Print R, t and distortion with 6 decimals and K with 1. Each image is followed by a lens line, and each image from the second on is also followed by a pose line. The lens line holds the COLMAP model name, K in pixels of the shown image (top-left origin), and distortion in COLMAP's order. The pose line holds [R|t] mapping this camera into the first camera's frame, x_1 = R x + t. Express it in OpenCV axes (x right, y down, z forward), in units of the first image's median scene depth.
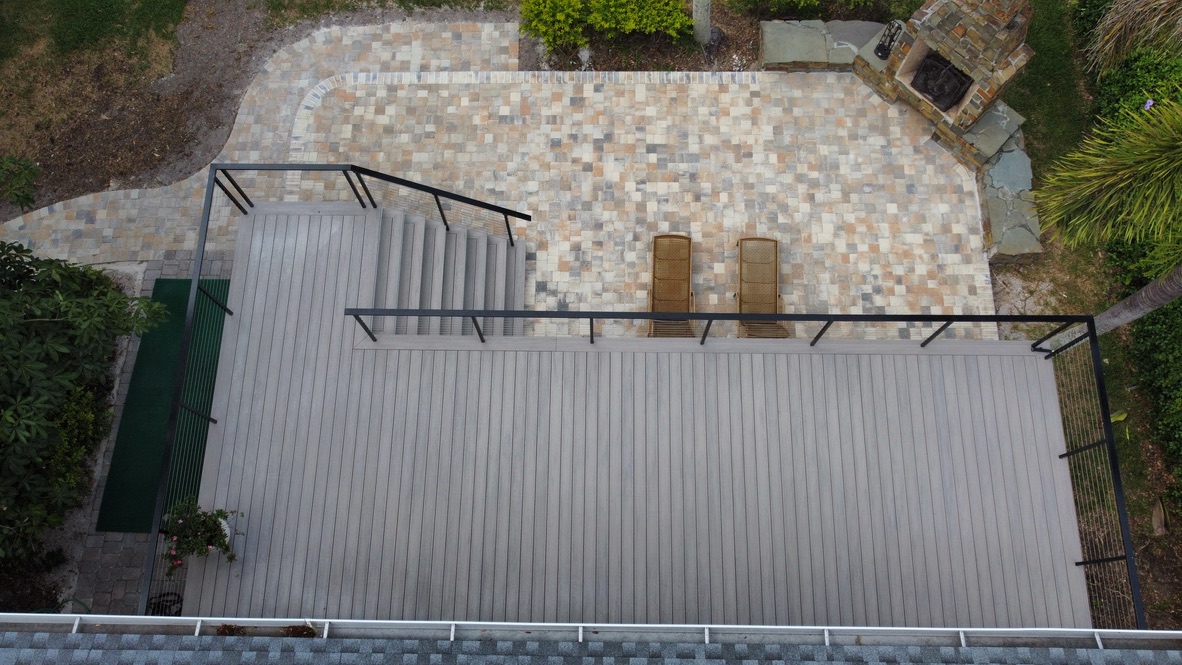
lens RADIAL K [[892.9, 0, 589.3], [0, 892.9, 333.9], [0, 0, 1]] dist [0.001405, -0.004607]
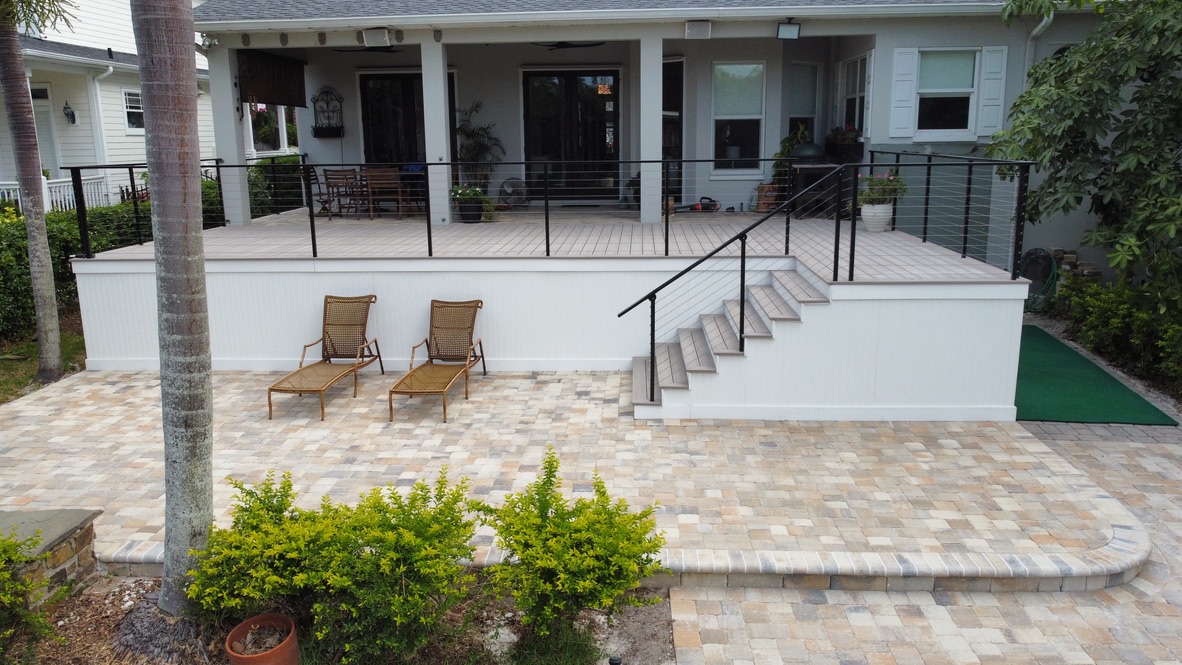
lens RADIAL K [[892.9, 0, 590.7], [0, 892.9, 336.4], [0, 0, 1]] dist [0.001405, -0.004607]
pose [[-0.998923, 0.014761, 0.043997, -0.066848], [0.045136, 0.088626, 0.995042, -0.746748], [0.010788, 0.995956, -0.089197, 0.967199]]
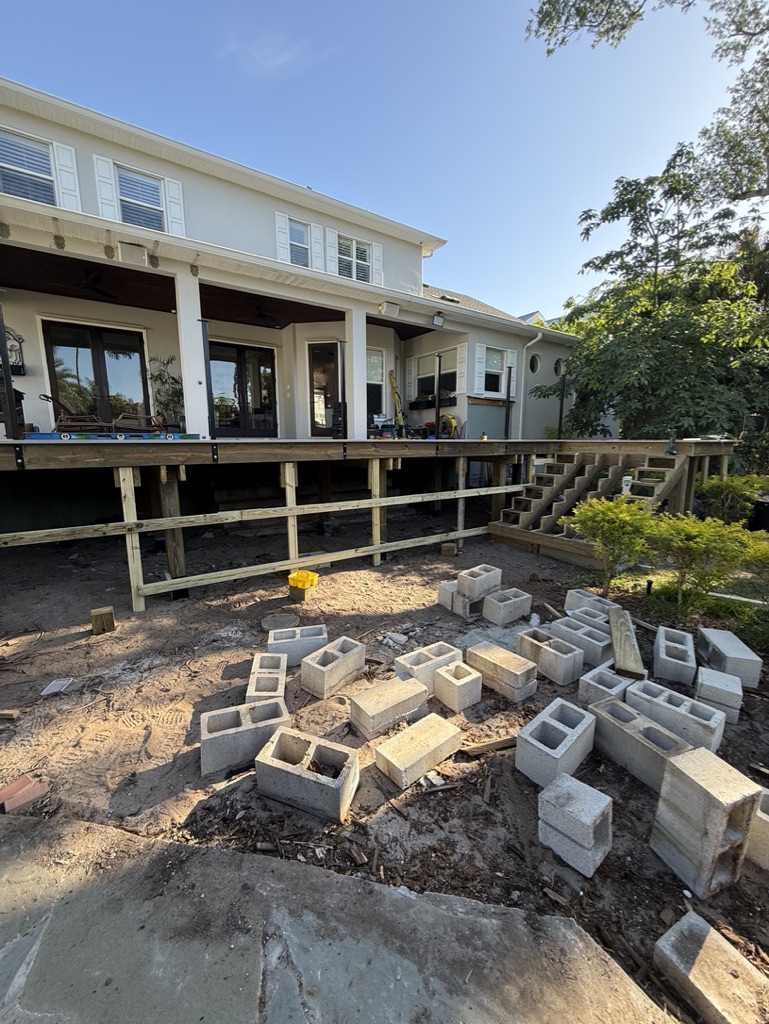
lens RADIAL K [[406.6, 0, 387.2], [0, 406.6, 505.7], [0, 0, 1]] dist [0.000633, 0.000221]
pose [[-0.814028, 0.105870, -0.571095, 0.273224], [-0.549728, 0.176978, 0.816381, -0.277237], [0.187501, 0.978504, -0.085866, 0.914270]]
